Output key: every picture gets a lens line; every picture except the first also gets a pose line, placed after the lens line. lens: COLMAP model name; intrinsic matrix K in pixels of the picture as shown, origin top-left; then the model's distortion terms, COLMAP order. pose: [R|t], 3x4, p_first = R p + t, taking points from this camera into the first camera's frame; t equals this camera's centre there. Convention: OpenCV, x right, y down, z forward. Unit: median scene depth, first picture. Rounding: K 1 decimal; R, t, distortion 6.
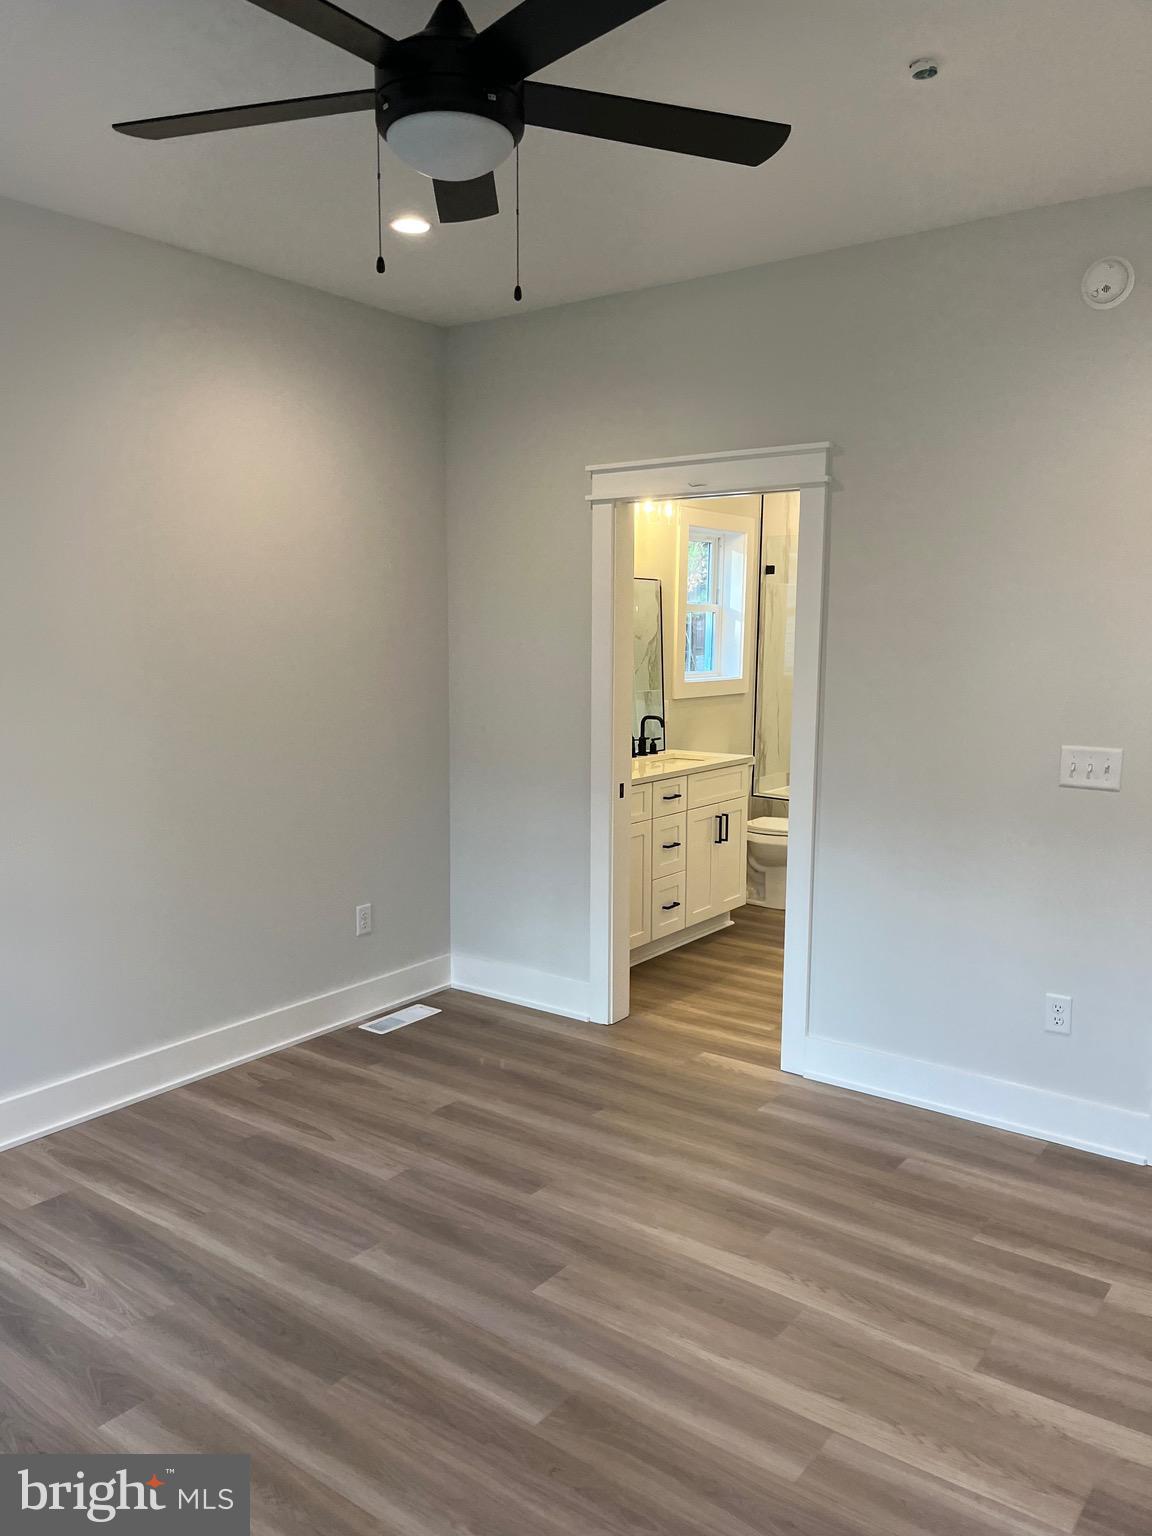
lens RADIAL K [[1156.2, 0, 570.5], [0, 1156.2, 777.5], [0, 0, 1]] dist [0.063395, -0.092826]
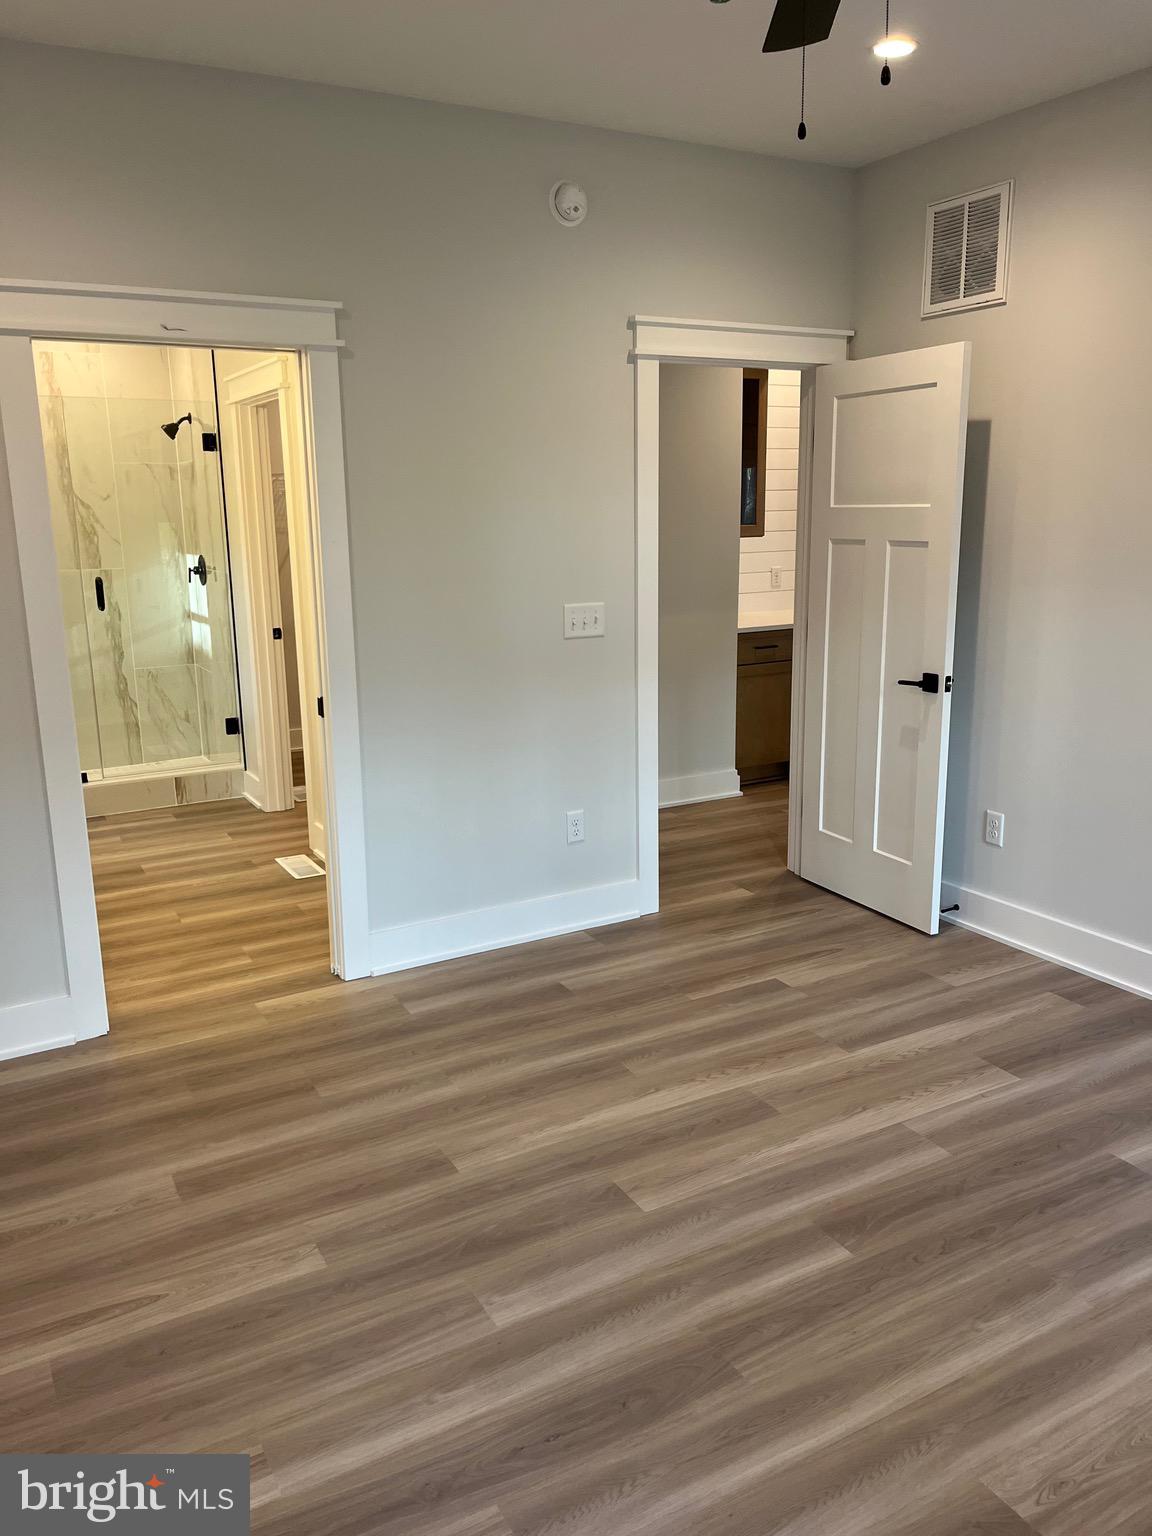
lens RADIAL K [[1146.7, 0, 569.2], [0, 1146.7, 776.7], [0, 0, 1]] dist [0.009479, 0.004920]
pose [[0.406372, -0.224098, 0.885800, -0.710759], [0.139542, 0.973306, 0.182219, -0.075759], [-0.902989, 0.049558, 0.426795, 0.556878]]
